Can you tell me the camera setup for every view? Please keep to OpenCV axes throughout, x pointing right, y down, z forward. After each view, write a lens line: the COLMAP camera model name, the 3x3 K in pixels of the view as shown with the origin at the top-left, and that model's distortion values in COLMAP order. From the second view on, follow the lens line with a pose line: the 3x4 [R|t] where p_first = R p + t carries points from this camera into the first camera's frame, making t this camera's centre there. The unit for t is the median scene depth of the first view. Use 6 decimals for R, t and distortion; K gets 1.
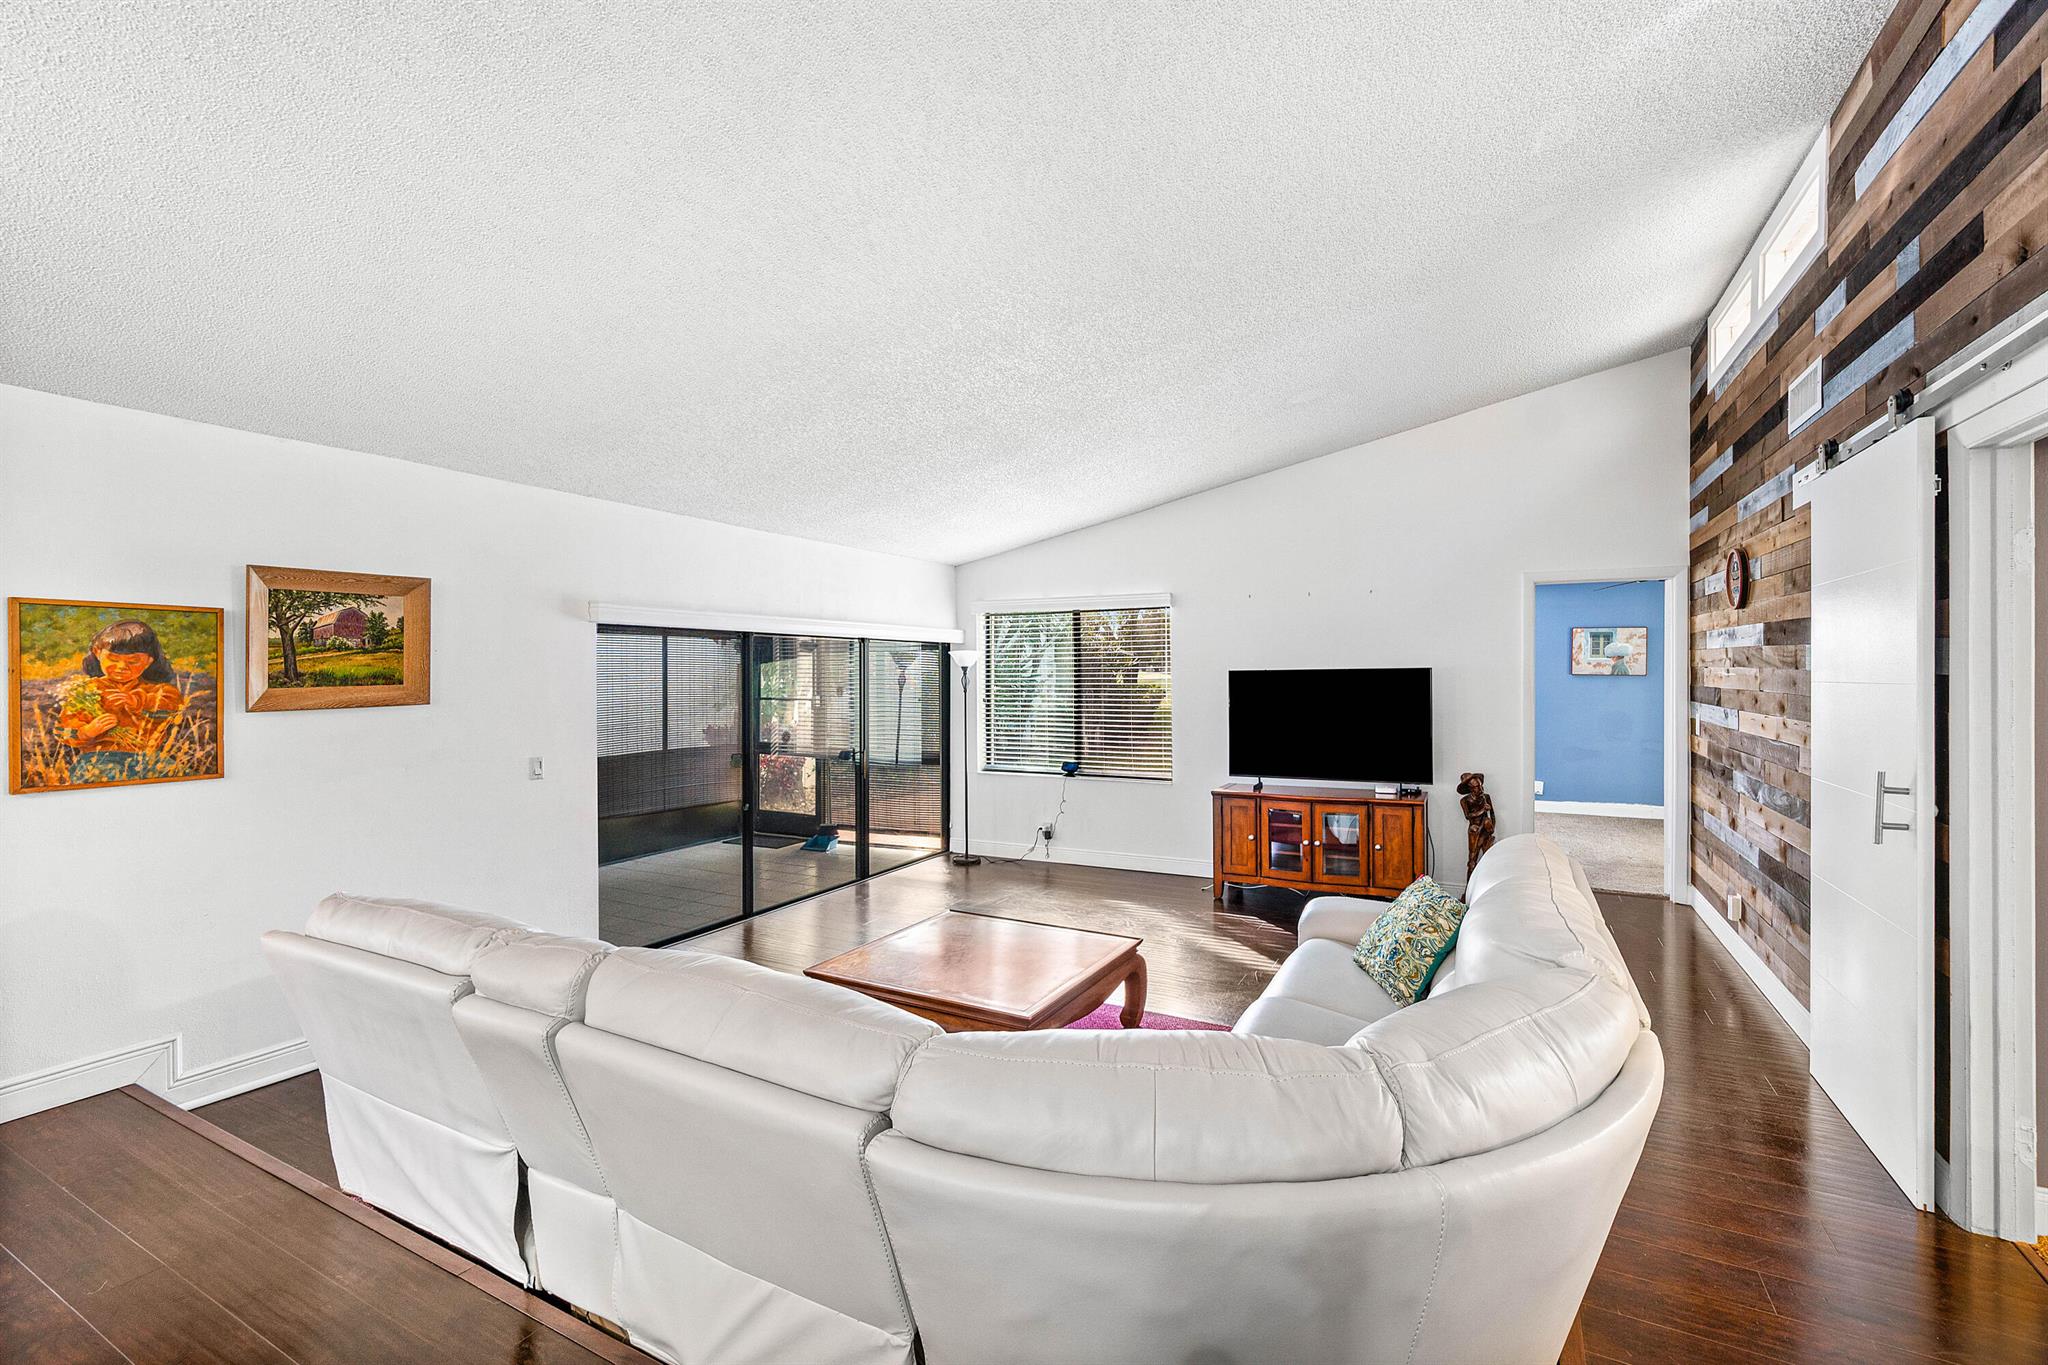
lens RADIAL K [[885.6, 0, 1027.6], [0, 885.6, 674.5], [0, 0, 1]] dist [-0.002369, -0.000182]
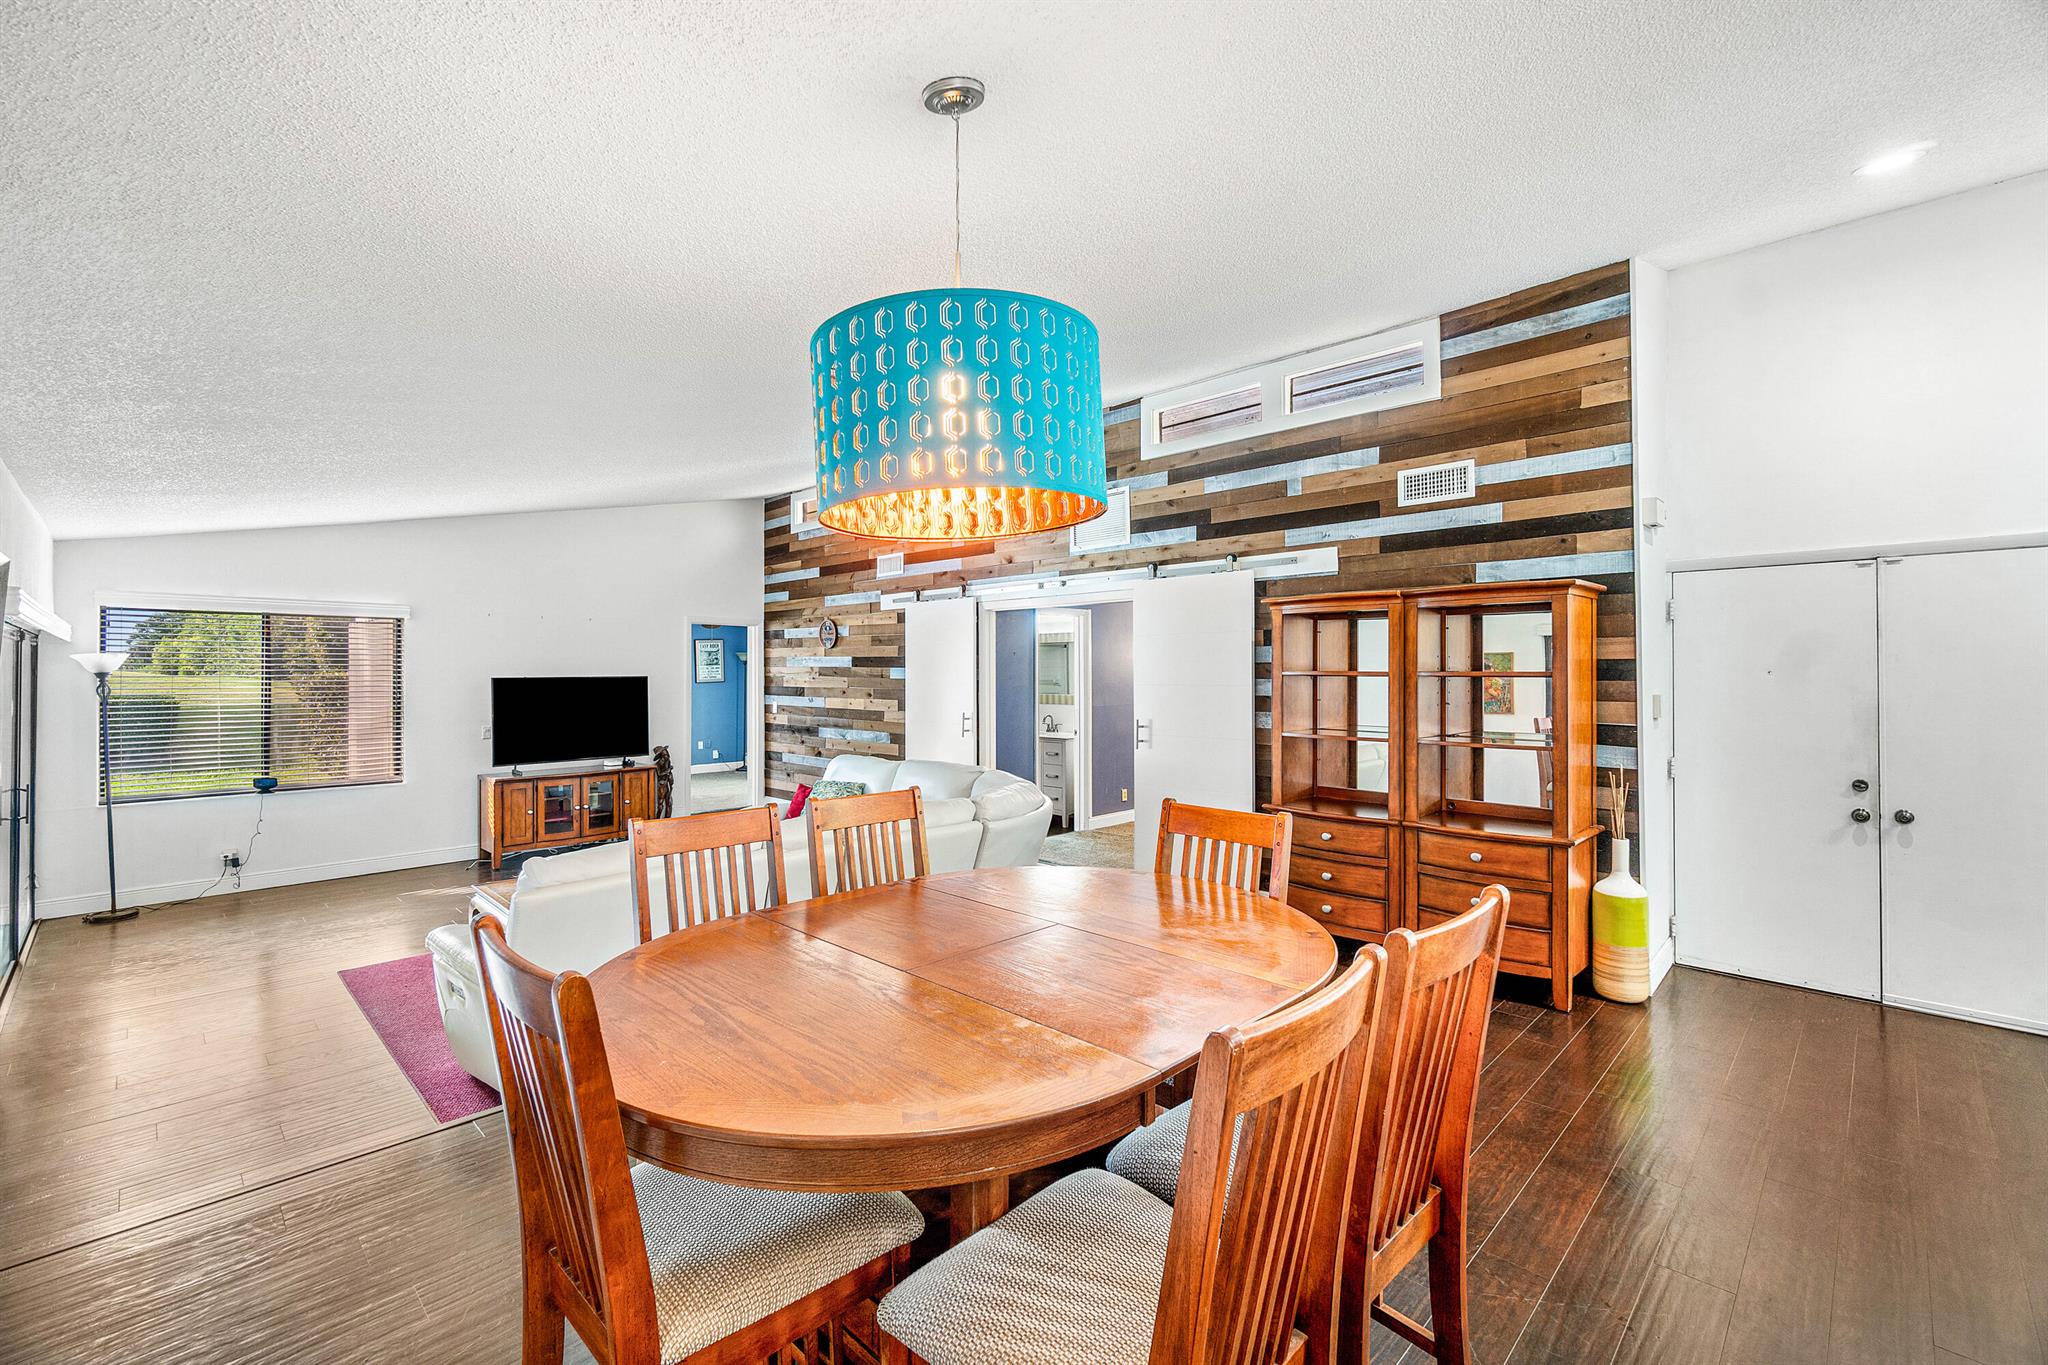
lens RADIAL K [[863.9, 0, 1016.9], [0, 863.9, 669.4], [0, 0, 1]] dist [0.001060, 0.000082]
pose [[0.288364, 0.009264, 0.957476, -0.773508], [0.003111, 0.999939, -0.010611, -0.002221], [-0.957516, 0.006039, 0.288317, -0.007670]]
